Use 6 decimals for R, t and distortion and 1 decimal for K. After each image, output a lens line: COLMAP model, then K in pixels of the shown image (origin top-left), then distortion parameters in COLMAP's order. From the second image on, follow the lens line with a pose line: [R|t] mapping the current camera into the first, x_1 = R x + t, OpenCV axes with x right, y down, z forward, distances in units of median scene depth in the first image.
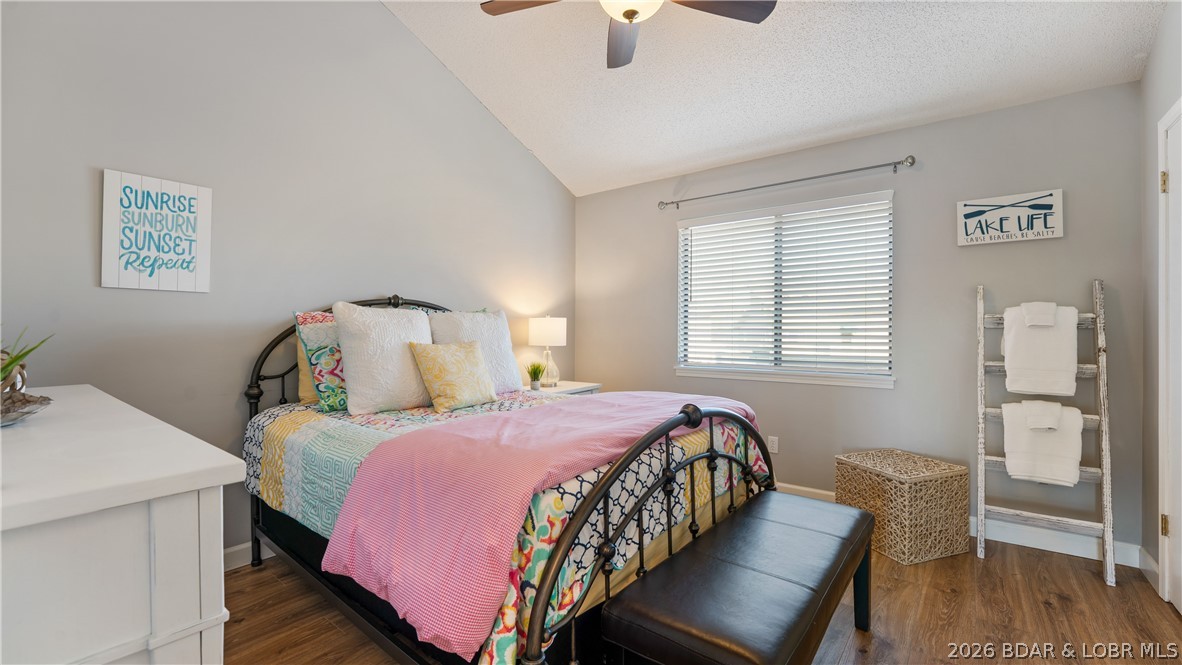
lens RADIAL K [[489.8, 0, 591.0], [0, 489.8, 332.5], [0, 0, 1]] dist [-0.002022, -0.000253]
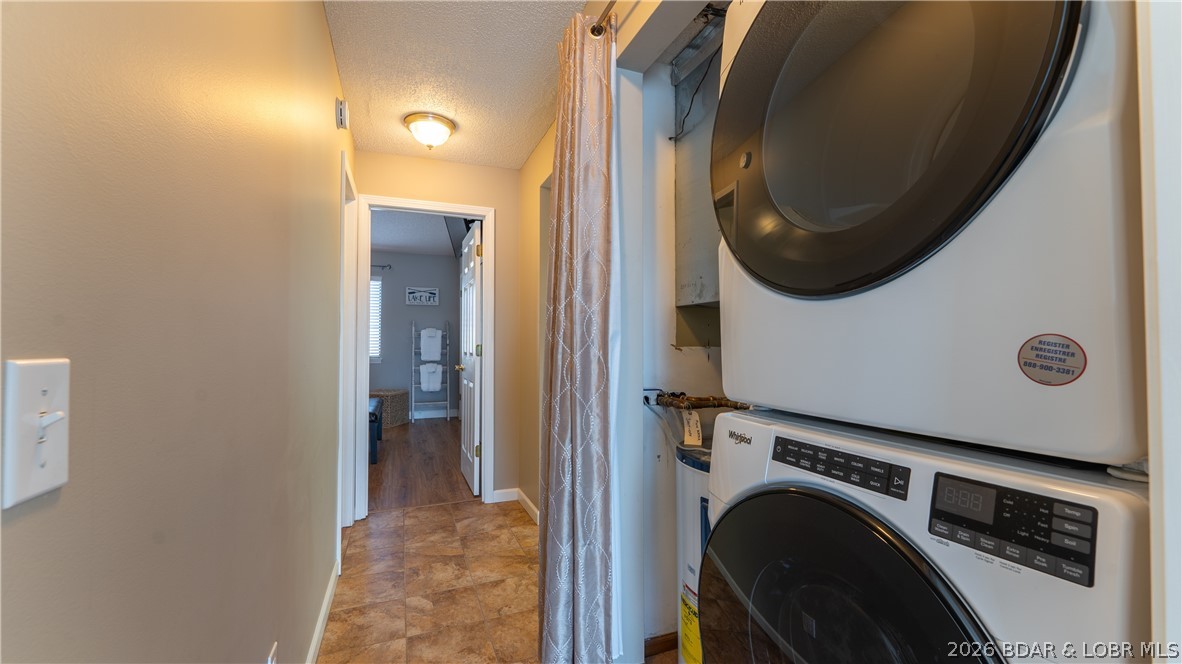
lens RADIAL K [[452.1, 0, 591.0], [0, 452.1, 332.0], [0, 0, 1]] dist [-0.000039, -0.000029]
pose [[0.491011, 0.018692, 0.870953, -0.893817], [-0.002105, 0.999792, -0.020270, 0.011372], [-0.871151, 0.008120, 0.490948, -1.074243]]
